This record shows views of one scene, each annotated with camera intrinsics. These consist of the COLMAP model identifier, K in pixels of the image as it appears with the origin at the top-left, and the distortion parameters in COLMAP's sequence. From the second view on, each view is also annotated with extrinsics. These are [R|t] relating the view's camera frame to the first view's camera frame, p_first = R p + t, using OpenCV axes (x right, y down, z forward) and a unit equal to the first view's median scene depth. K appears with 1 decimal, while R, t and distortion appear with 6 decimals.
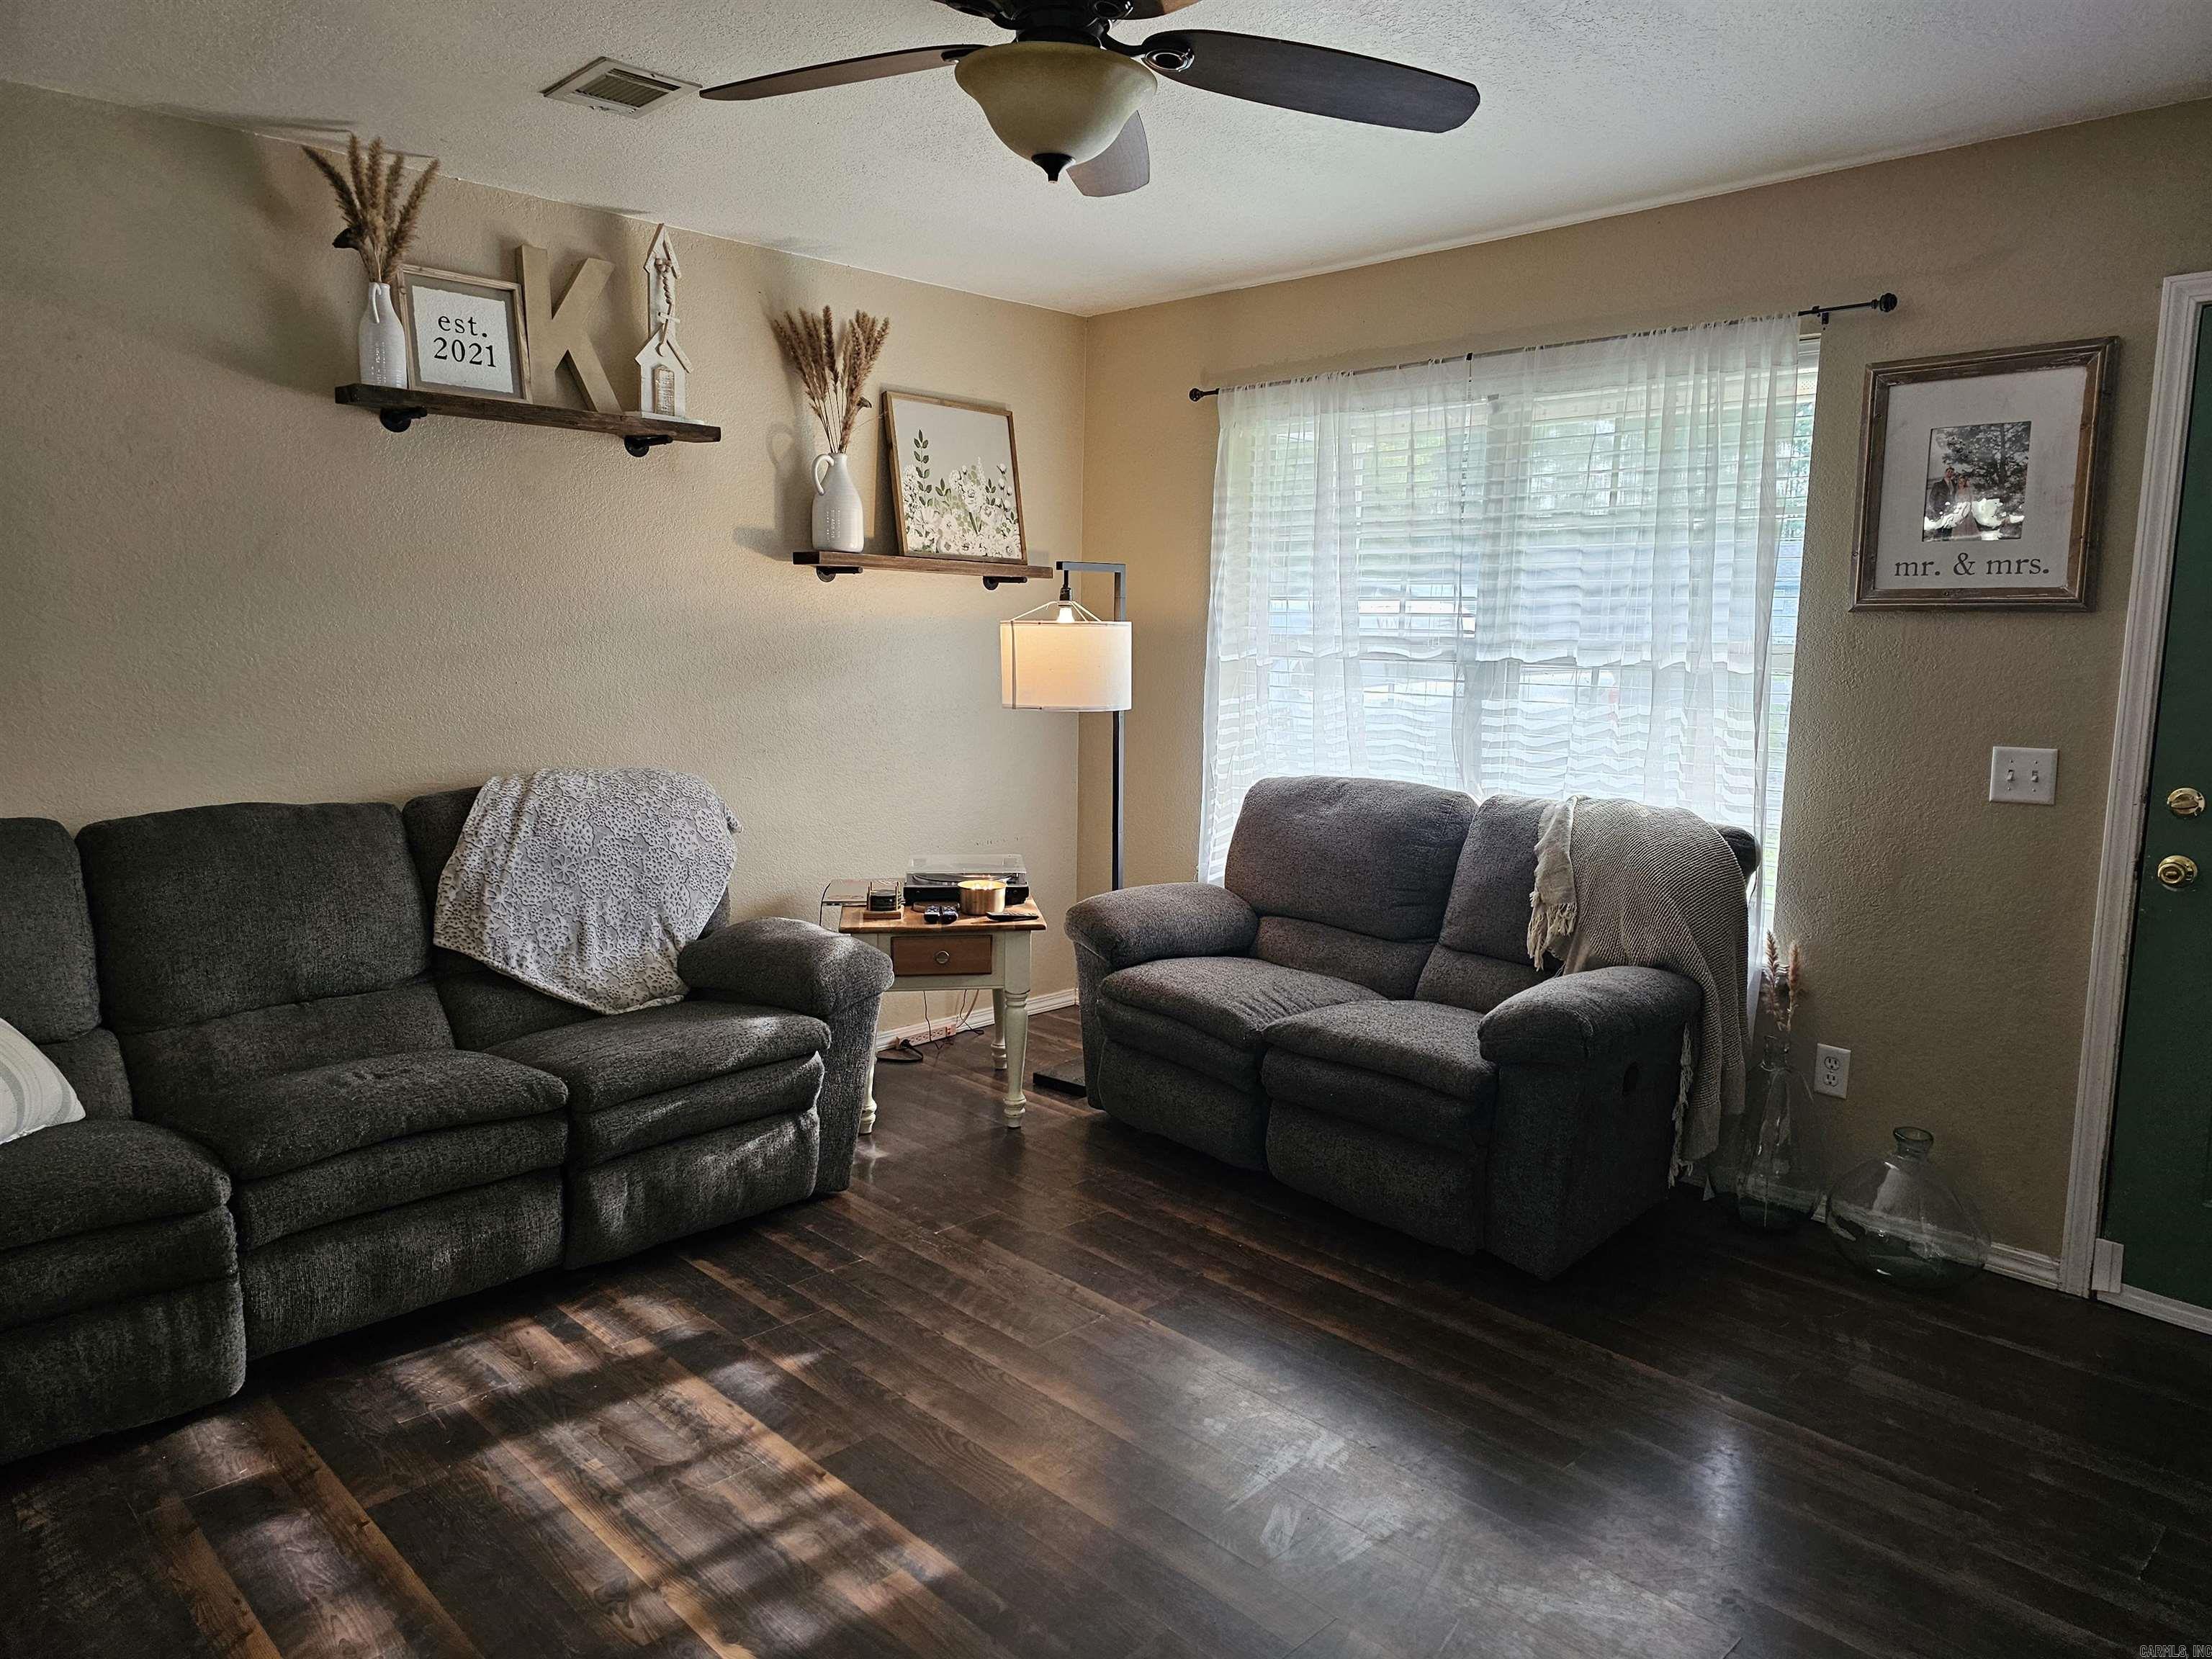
lens RADIAL K [[1508.0, 0, 1128.1], [0, 1508.0, 818.0], [0, 0, 1]] dist [0.078783, -0.078430]
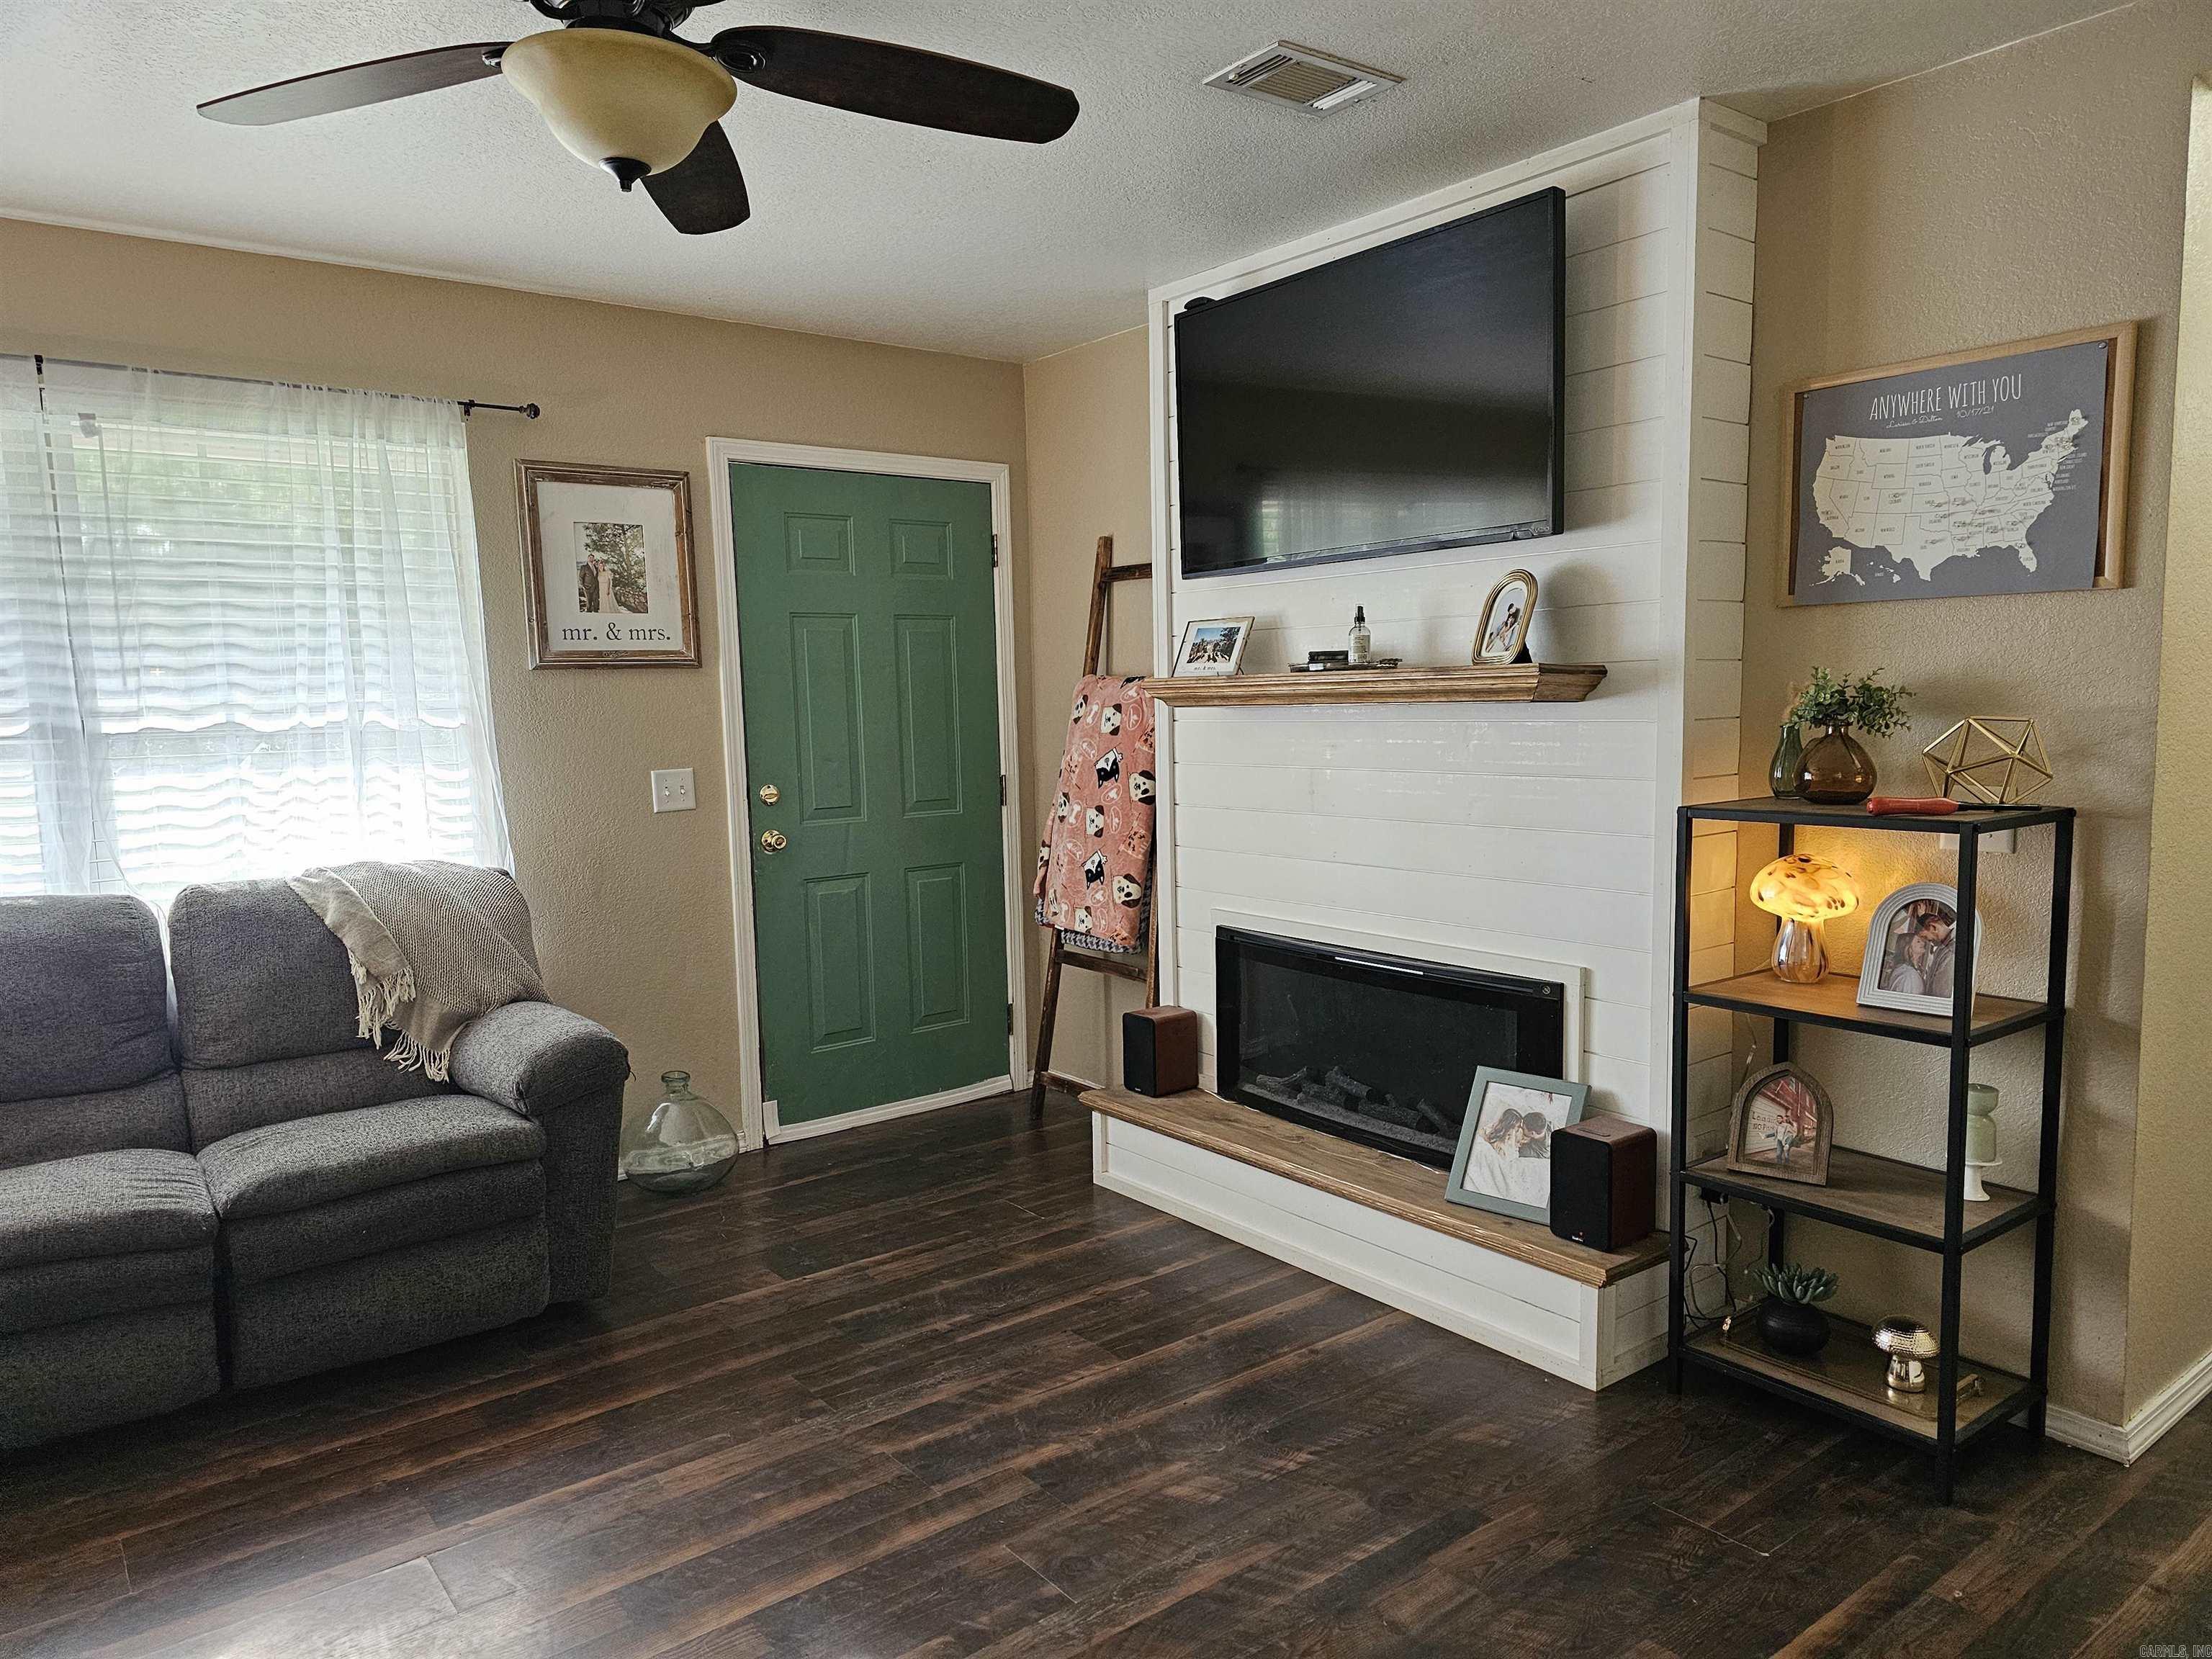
lens RADIAL K [[1494.7, 0, 1111.2], [0, 1494.7, 843.4], [0, 0, 1]] dist [0.073389, -0.072315]
pose [[0.099014, -0.122938, 0.987463, -0.666767], [0.150608, 0.982759, 0.107250, -0.063763], [-0.983623, 0.138100, 0.115822, 0.467162]]
